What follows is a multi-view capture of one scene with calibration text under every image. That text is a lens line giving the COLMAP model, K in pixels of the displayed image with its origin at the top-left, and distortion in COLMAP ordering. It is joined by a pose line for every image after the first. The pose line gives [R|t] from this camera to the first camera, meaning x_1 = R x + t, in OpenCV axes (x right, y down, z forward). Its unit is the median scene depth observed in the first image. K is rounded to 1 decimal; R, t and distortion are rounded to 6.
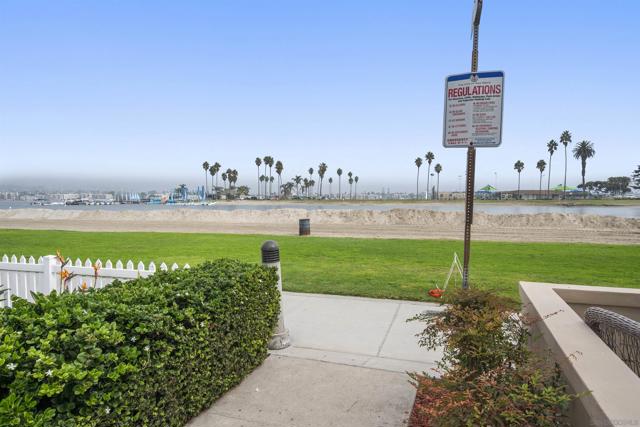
lens RADIAL K [[398.4, 0, 320.0], [0, 398.4, 213.5], [0, 0, 1]] dist [-0.003846, -0.000313]
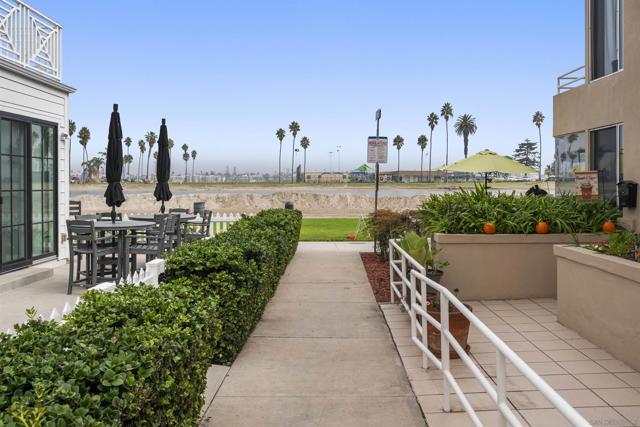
lens RADIAL K [[563.1, 0, 319.0], [0, 563.1, 182.5], [0, 0, 1]] dist [-0.004490, -0.001076]
pose [[0.948799, -0.001629, 0.315877, -0.028218], [0.012670, 0.999378, -0.032904, 0.002087], [-0.315627, 0.035221, 0.948230, -0.058720]]
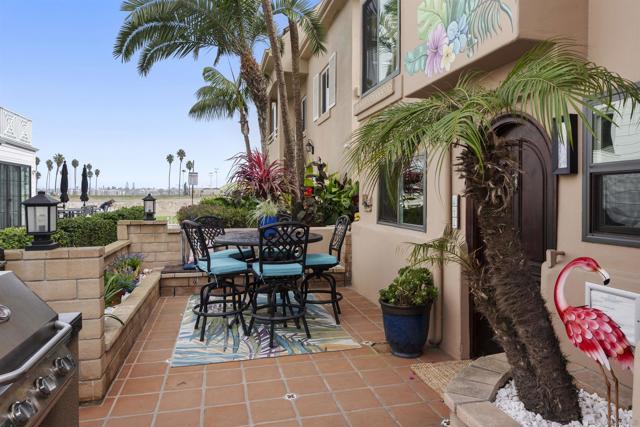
lens RADIAL K [[435.0, 0, 320.2], [0, 435.0, 196.9], [0, 0, 1]] dist [-0.006556, -0.001922]
pose [[0.837521, 0.000598, 0.546405, -0.036077], [0.017344, 0.999466, -0.027680, 0.005237], [-0.546130, 0.032660, 0.837064, -0.127865]]
